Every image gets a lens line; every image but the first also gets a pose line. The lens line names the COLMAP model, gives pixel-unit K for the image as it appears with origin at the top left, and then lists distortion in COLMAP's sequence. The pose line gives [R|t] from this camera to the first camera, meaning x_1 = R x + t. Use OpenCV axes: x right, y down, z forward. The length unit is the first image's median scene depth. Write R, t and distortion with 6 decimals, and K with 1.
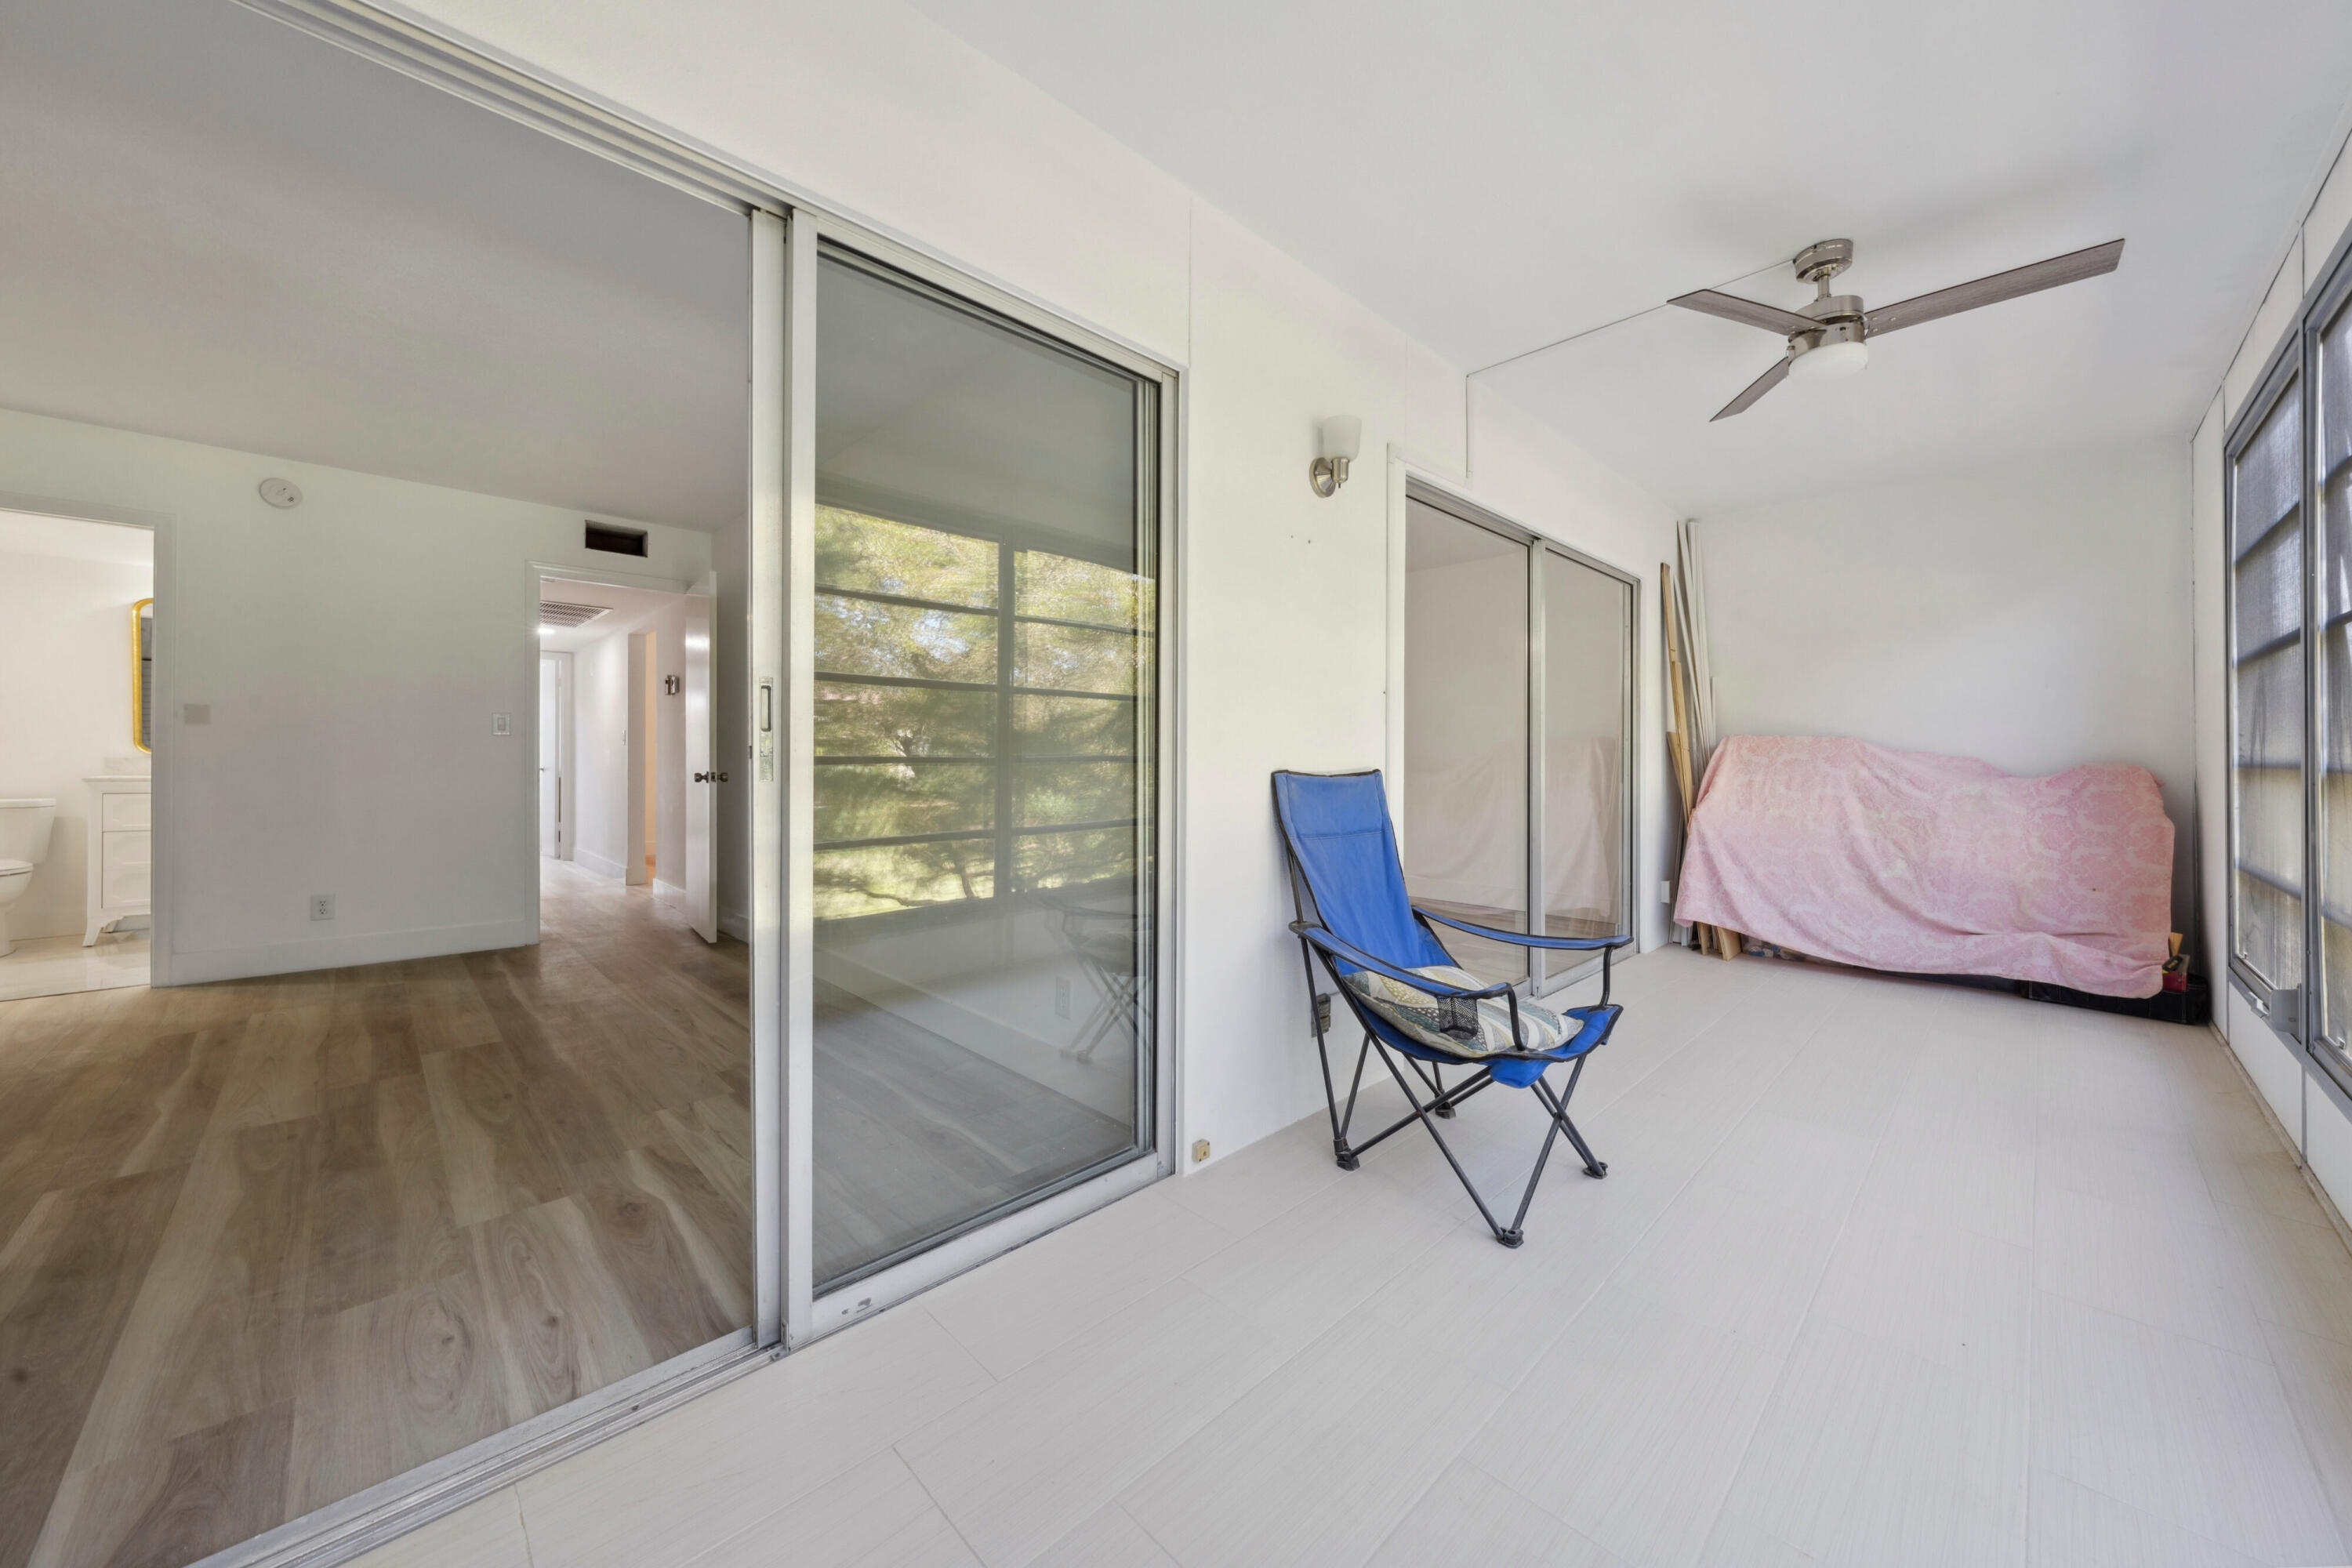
lens RADIAL K [[834.3, 0, 1178.5], [0, 834.3, 748.3], [0, 0, 1]] dist [-0.000406, 0.000021]
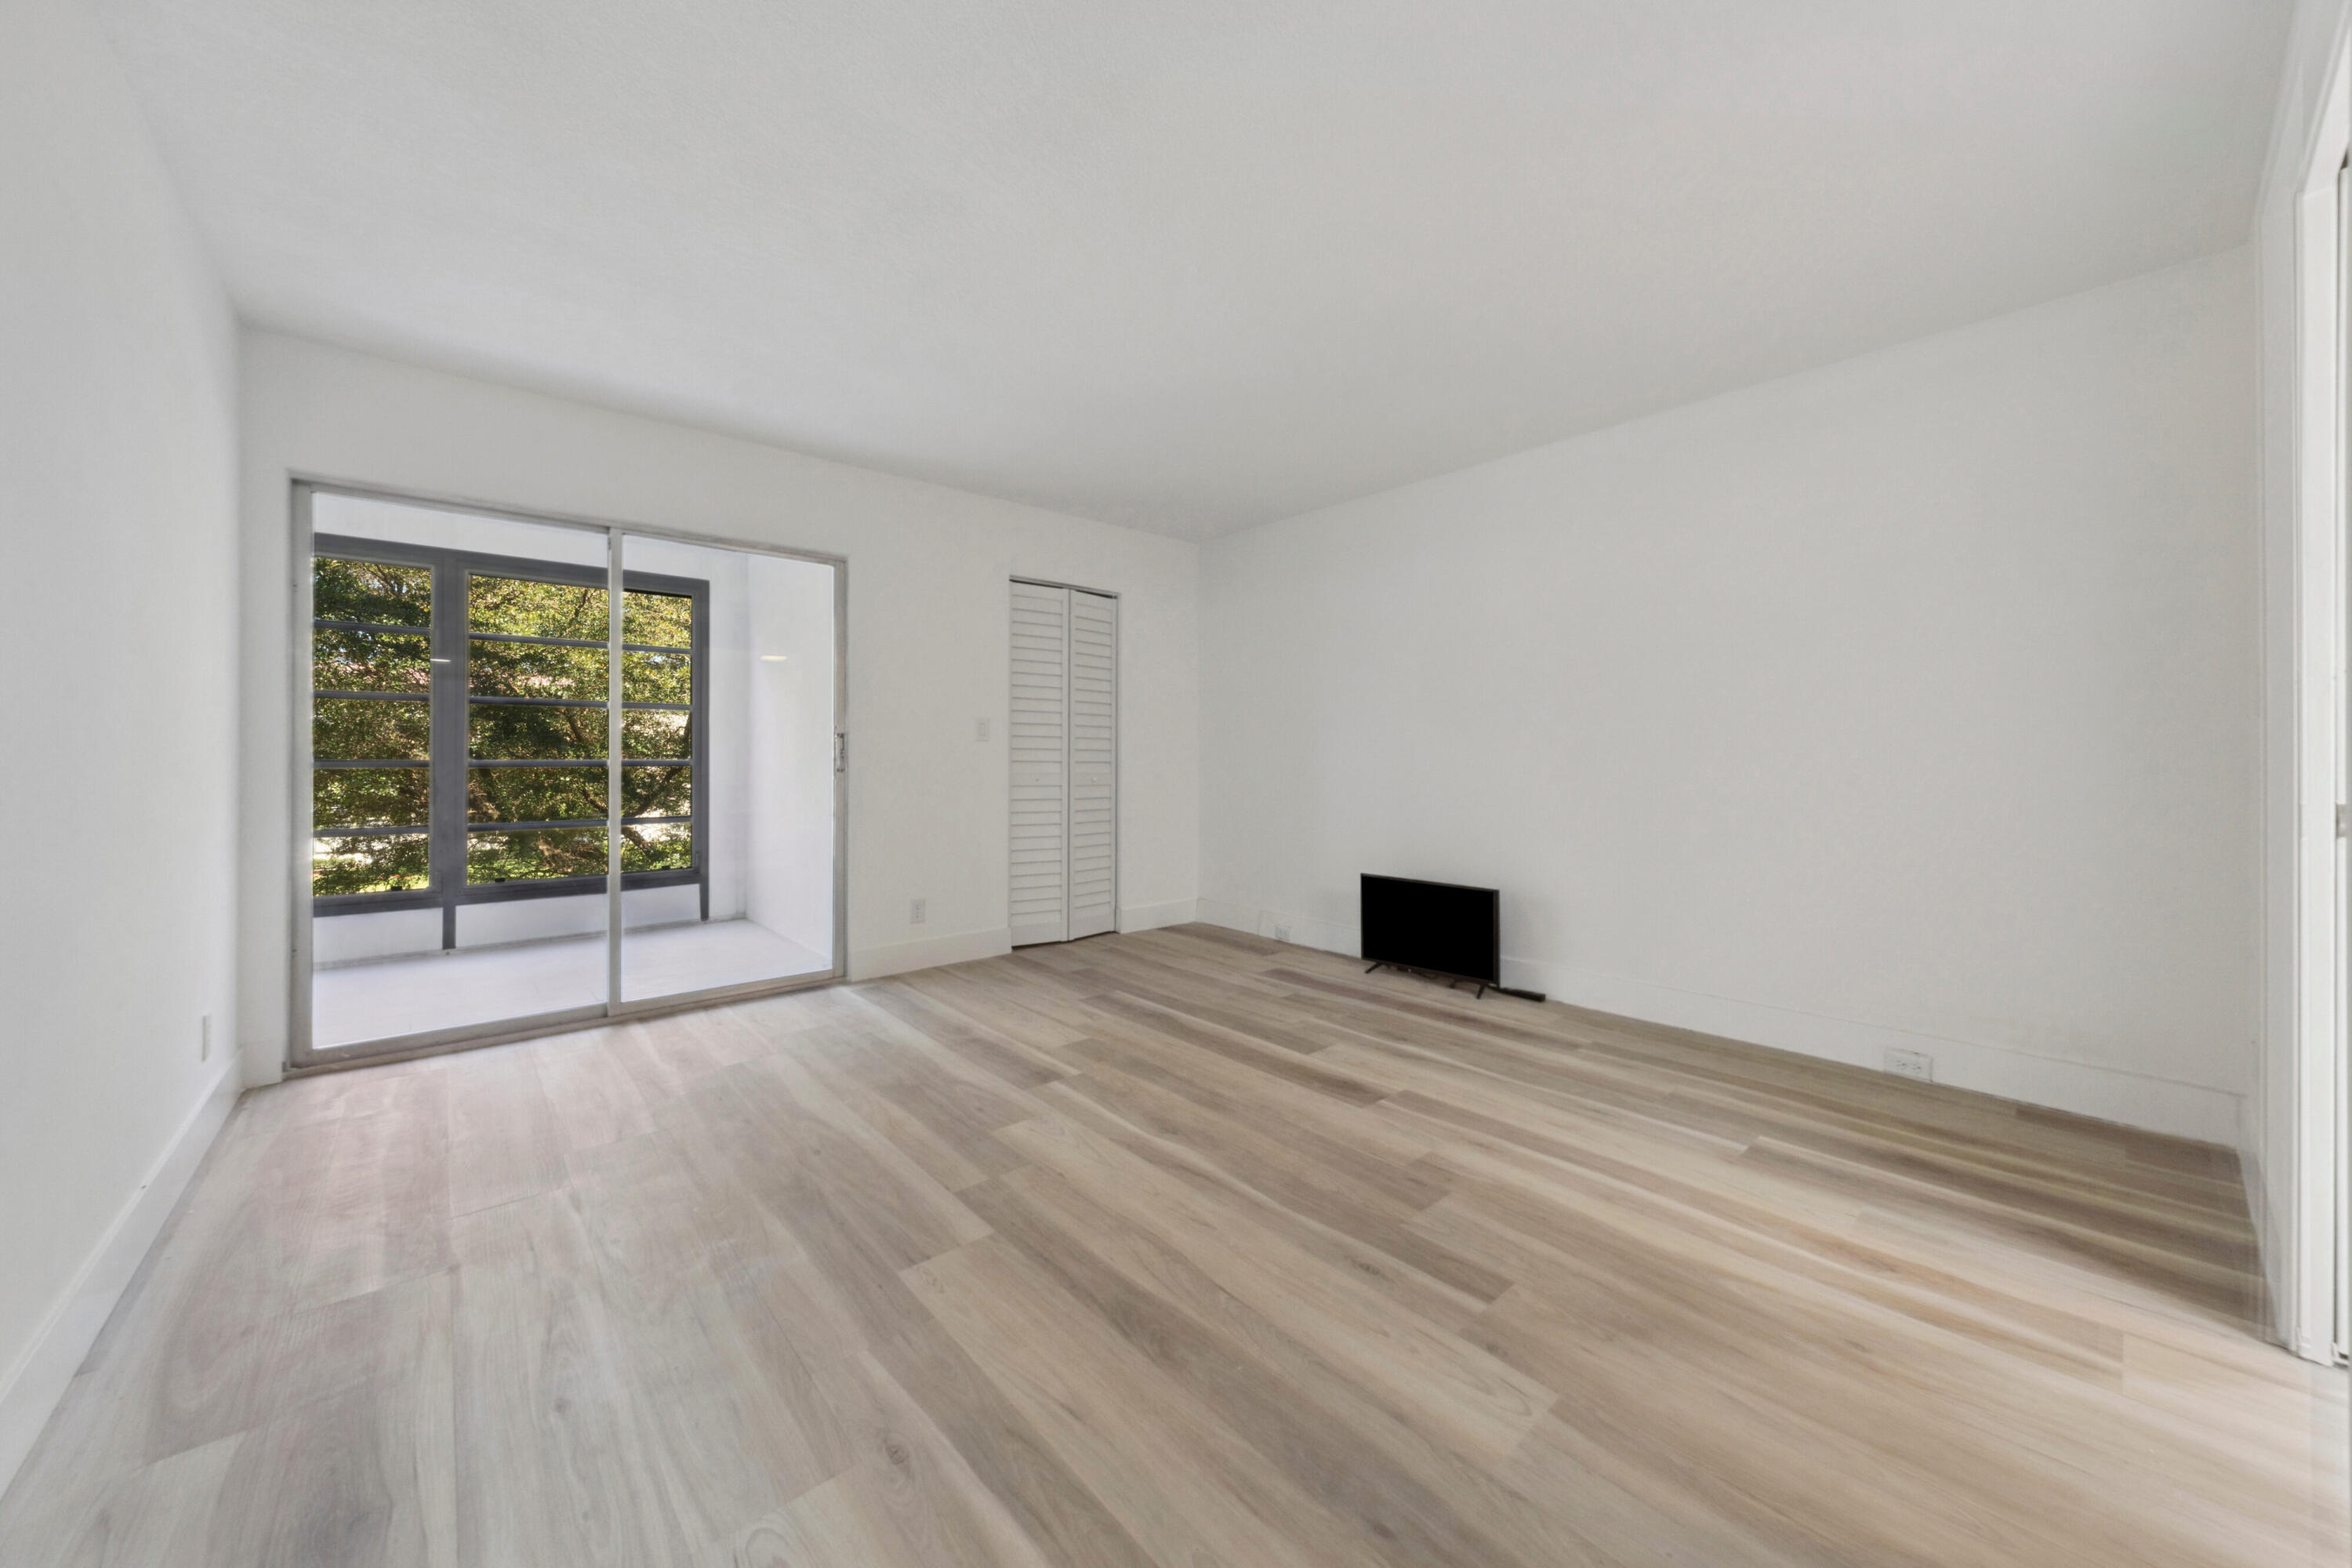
lens RADIAL K [[838.2, 0, 1182.8], [0, 838.2, 768.8], [0, 0, 1]] dist [0.000250, -0.000088]
pose [[-0.998670, -0.006068, 0.051205, -1.366224], [-0.006410, 0.999958, -0.006512, 0.019260], [-0.051163, -0.006831, -0.998667, 2.066863]]
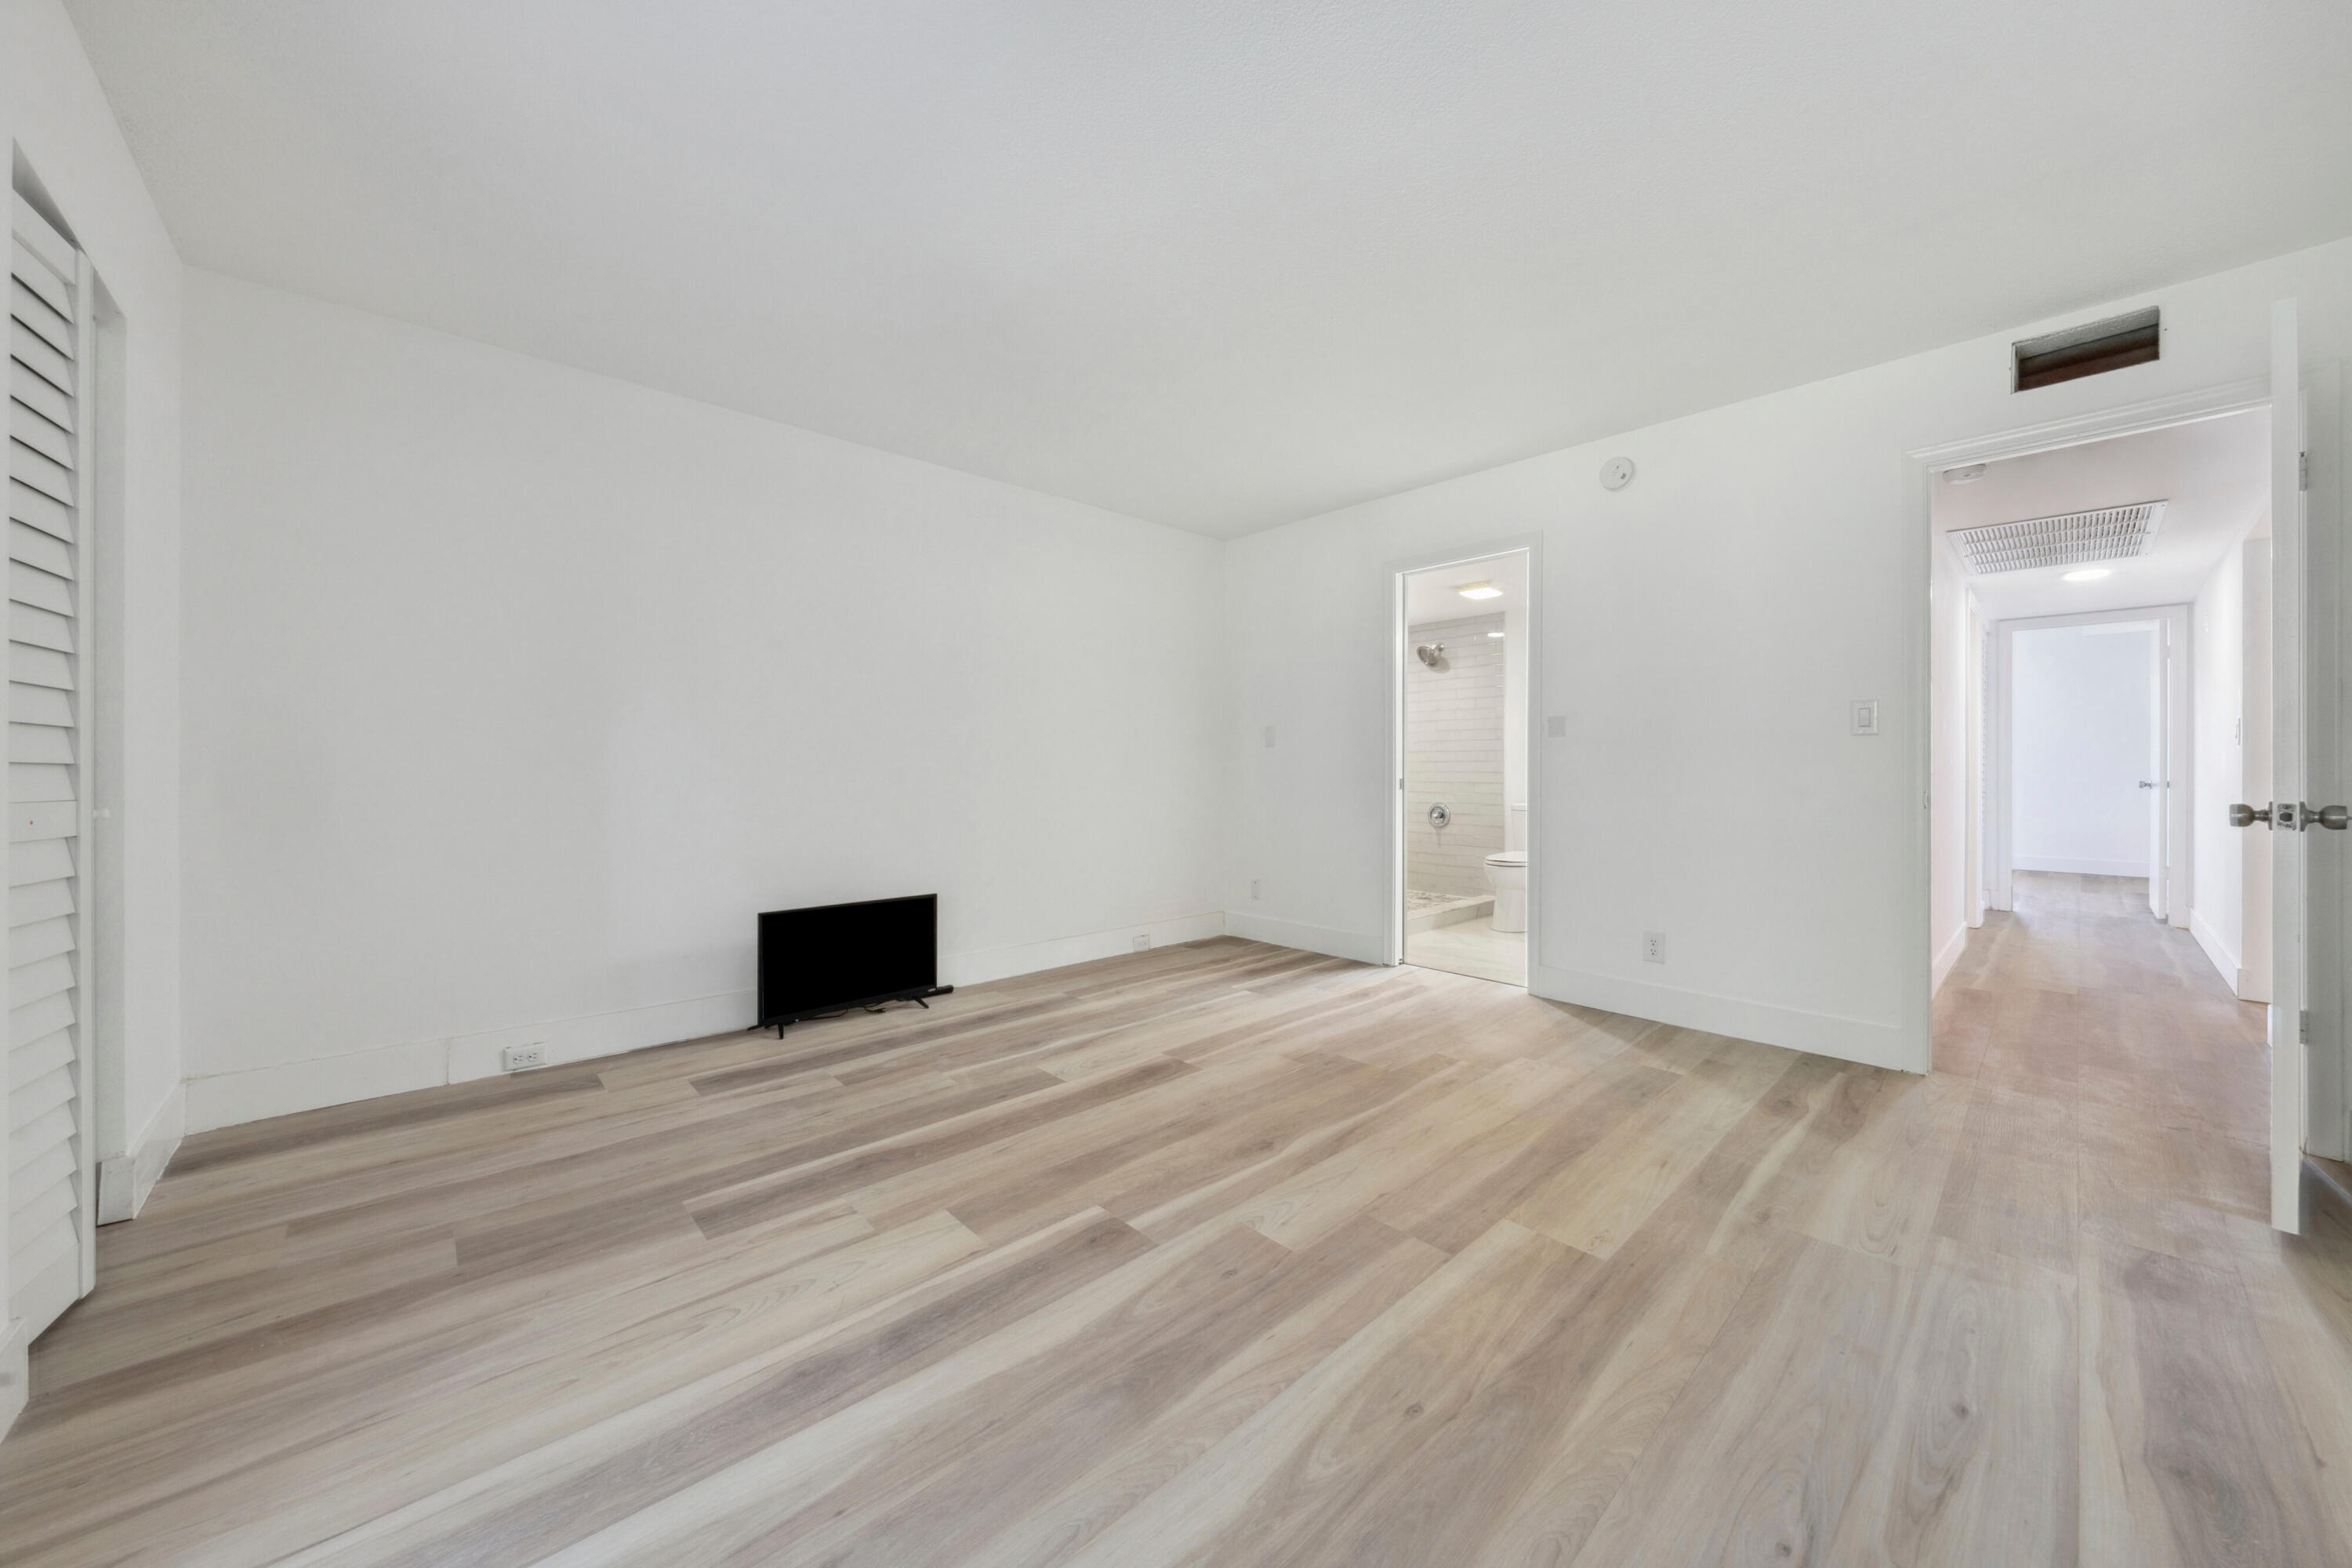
lens RADIAL K [[838.2, 0, 1182.8], [0, 838.2, 768.8], [0, 0, 1]] dist [0.000250, -0.000088]
pose [[-0.025918, -0.001636, -0.999663, -0.295612], [0.017687, 0.999841, -0.002095, 0.006987], [0.999508, -0.017735, -0.025885, 0.970993]]
